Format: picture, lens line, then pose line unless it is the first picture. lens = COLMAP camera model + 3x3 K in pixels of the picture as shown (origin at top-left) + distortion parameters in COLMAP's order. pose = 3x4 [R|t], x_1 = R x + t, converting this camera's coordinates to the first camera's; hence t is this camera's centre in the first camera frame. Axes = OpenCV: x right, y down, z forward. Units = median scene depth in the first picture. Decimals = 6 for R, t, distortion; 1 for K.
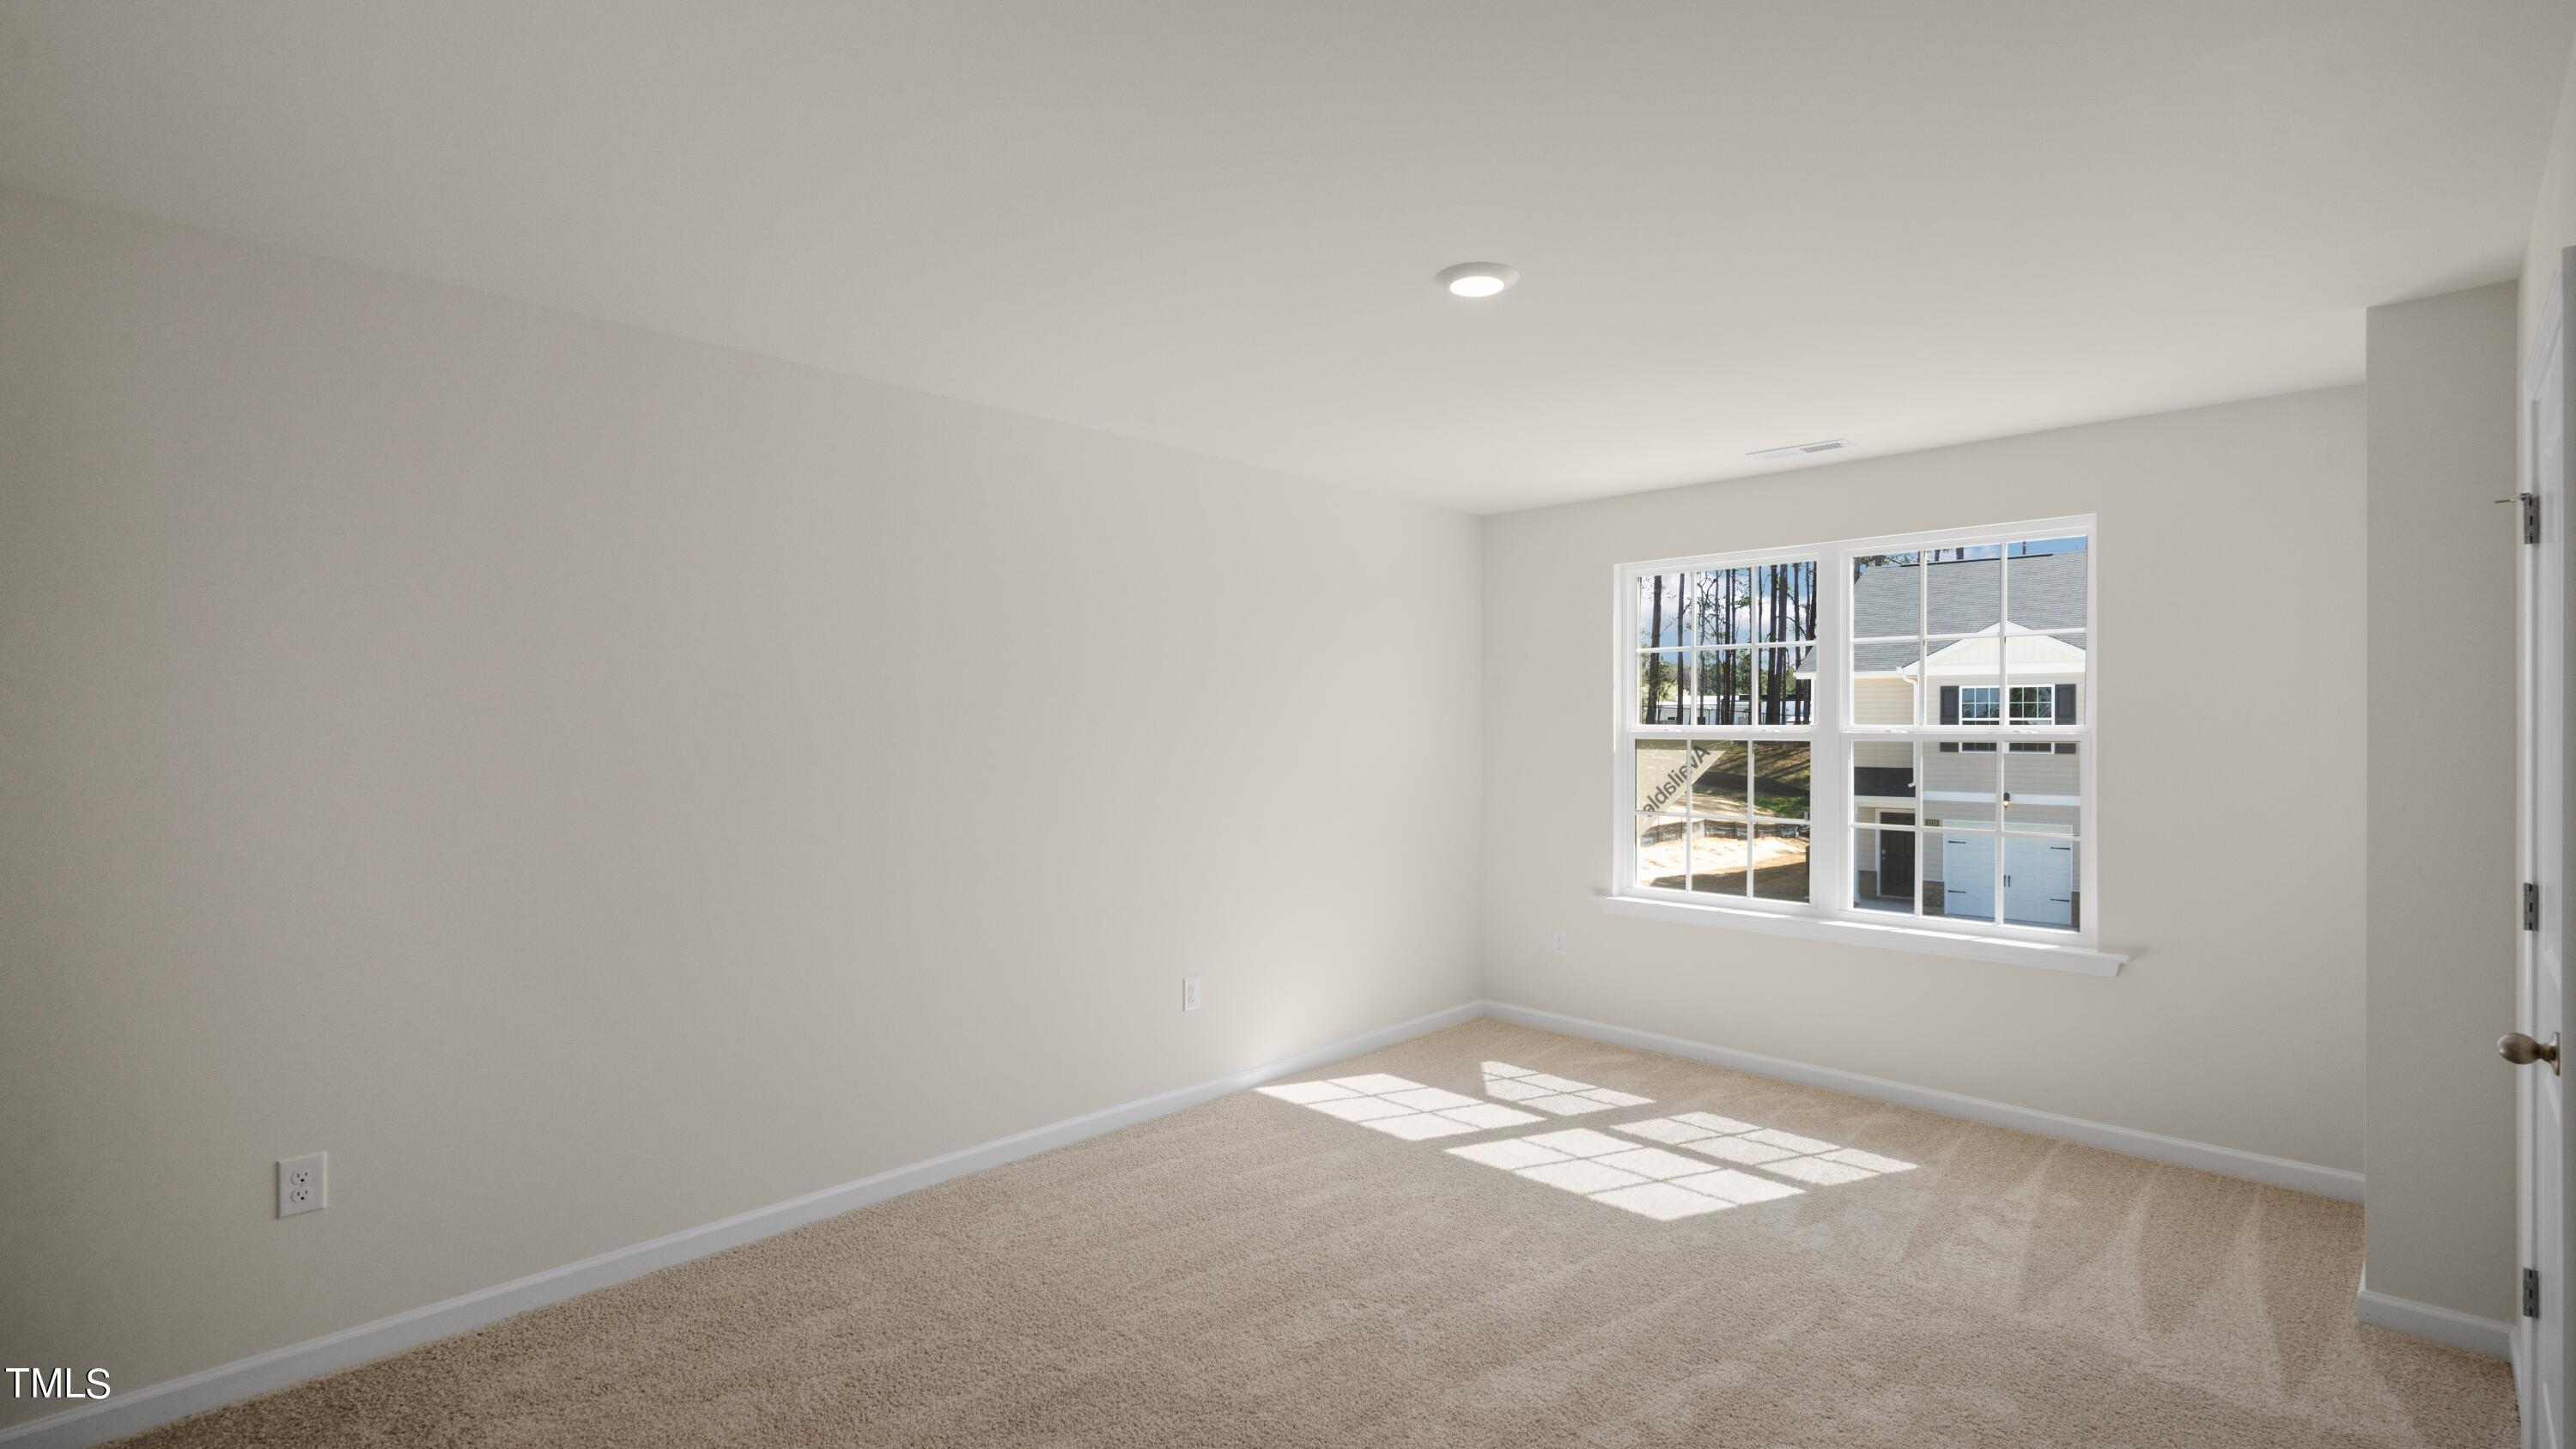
lens RADIAL K [[1258.4, 0, 1285.6], [0, 1258.4, 724.7], [0, 0, 1]] dist [0.006432, 0.001909]
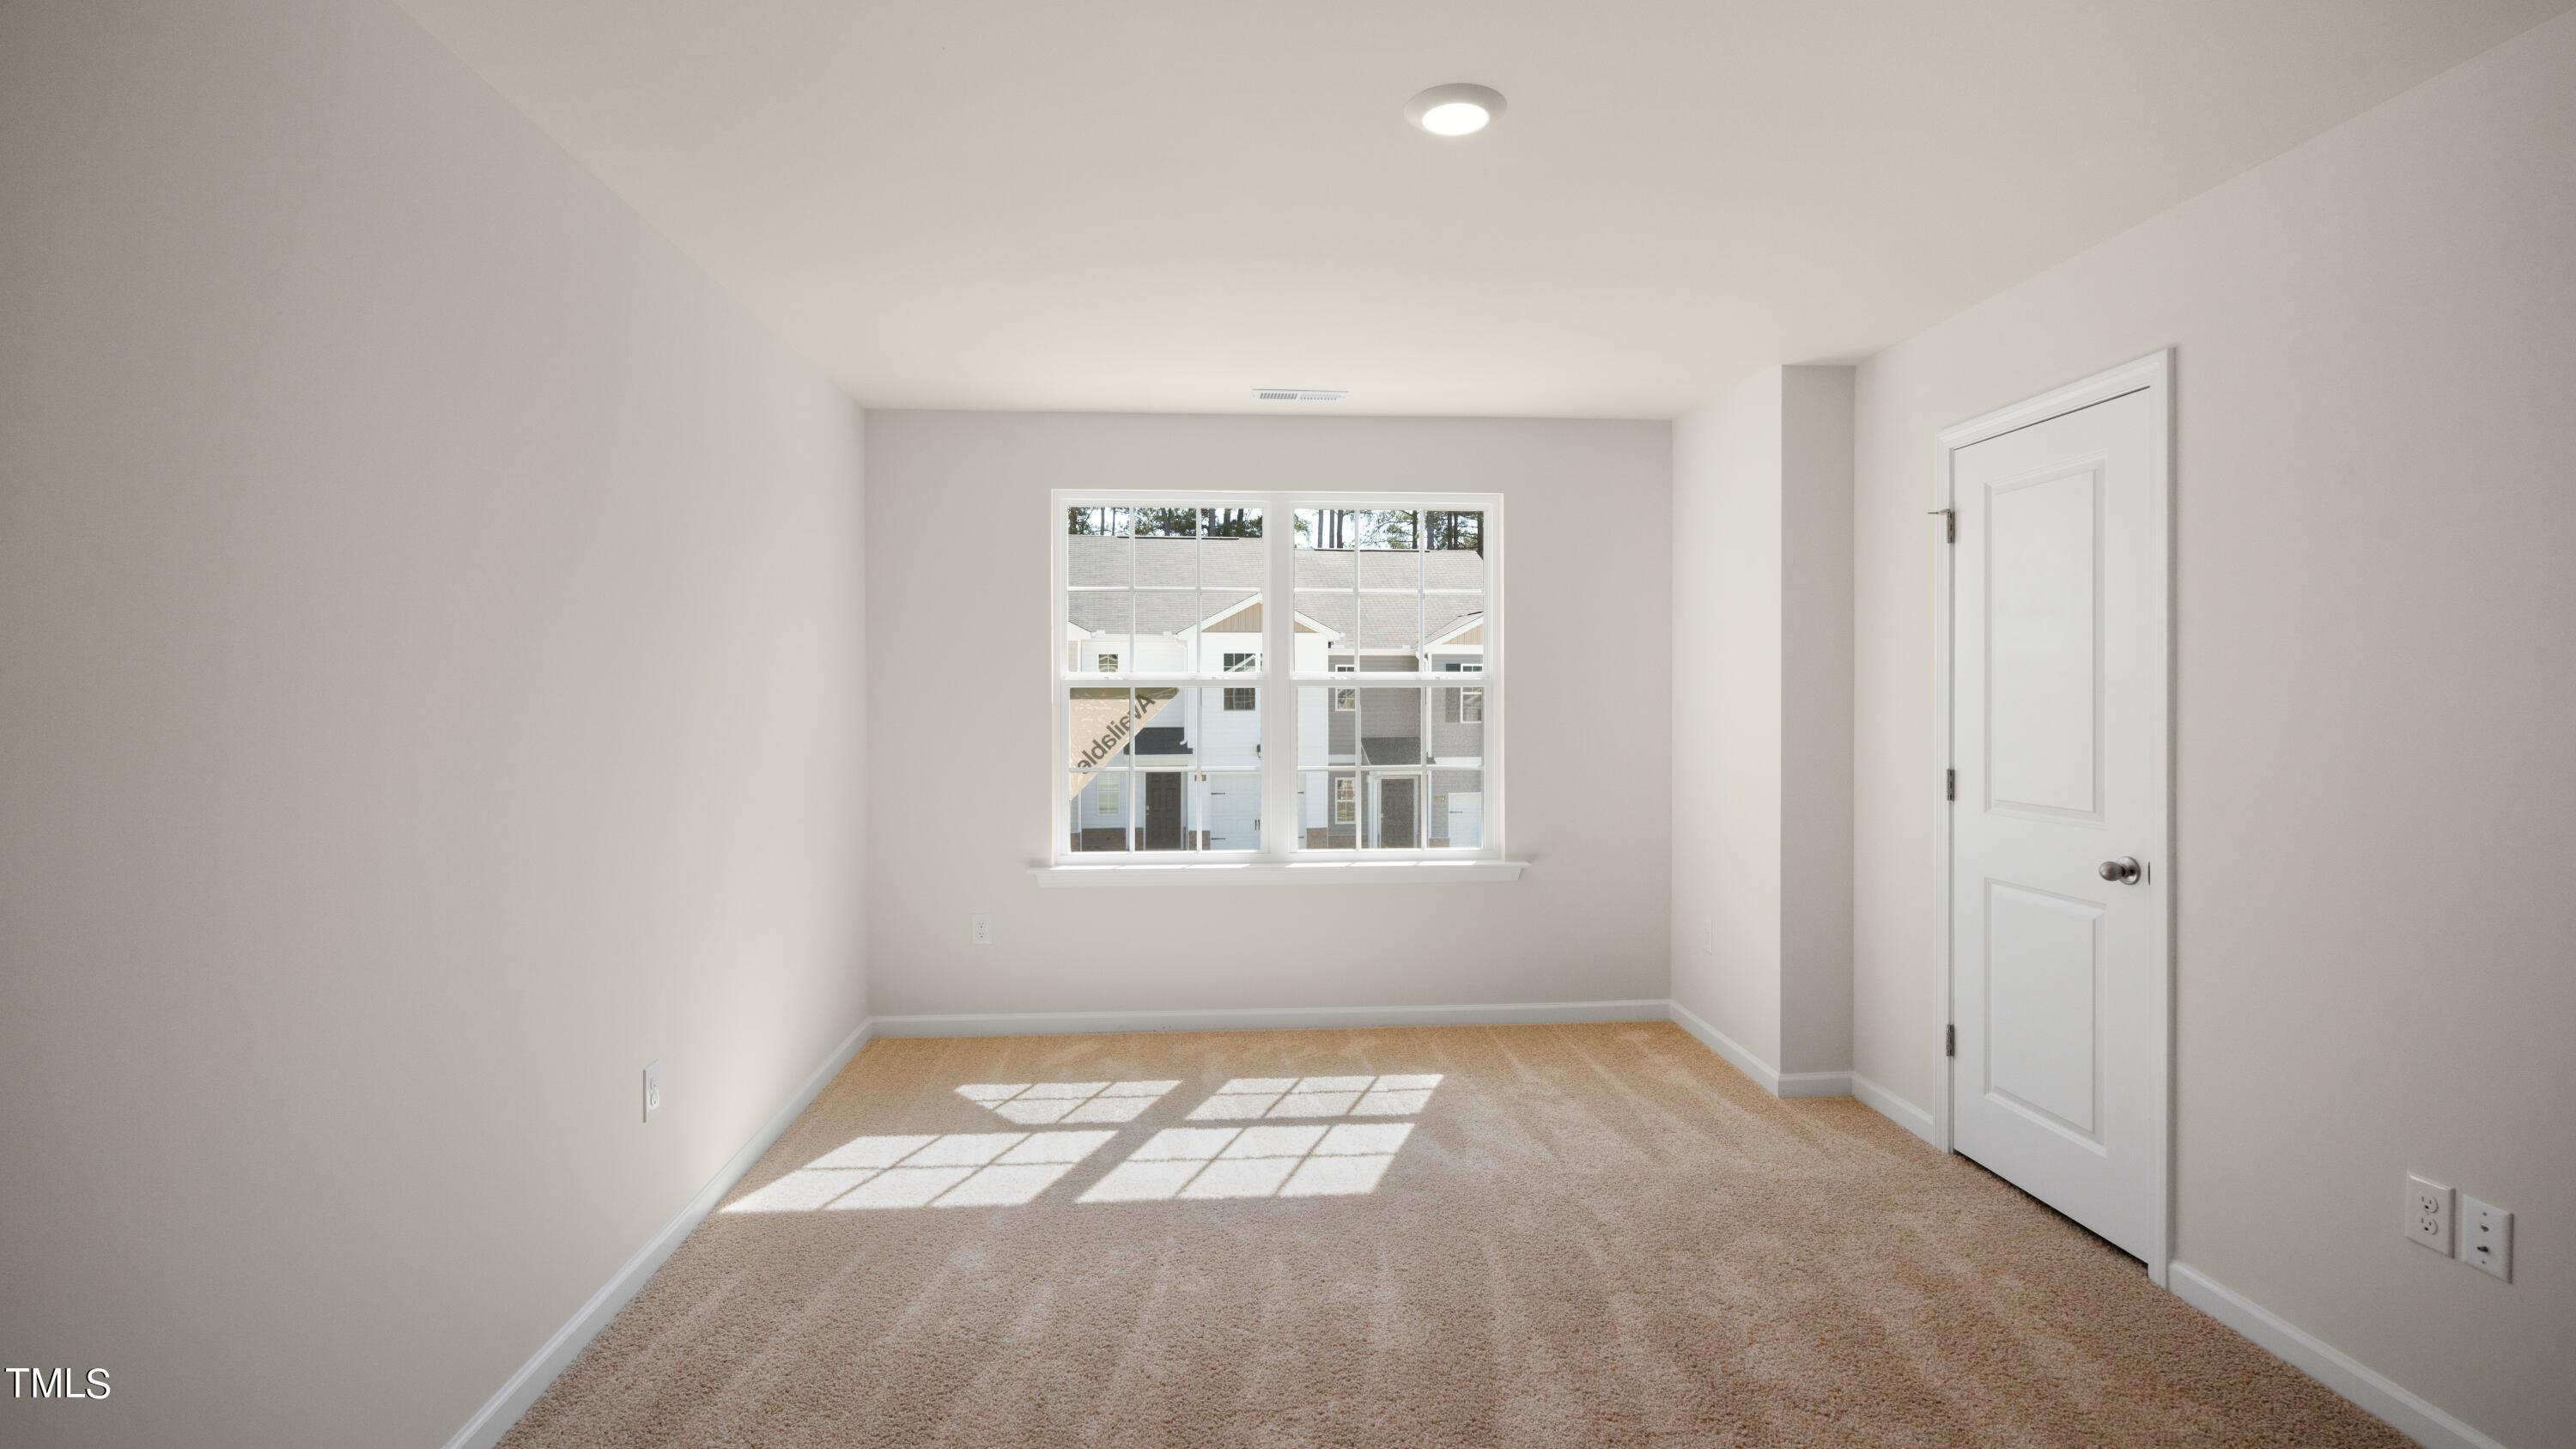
lens RADIAL K [[1258.4, 0, 1280.0], [0, 1258.4, 714.0], [0, 0, 1]] dist [0.006432, 0.001909]
pose [[0.627618, -0.015311, 0.778371, -0.396395], [0.001561, 0.999829, 0.018408, 0.016574], [-0.778520, -0.010338, 0.627534, 0.397769]]
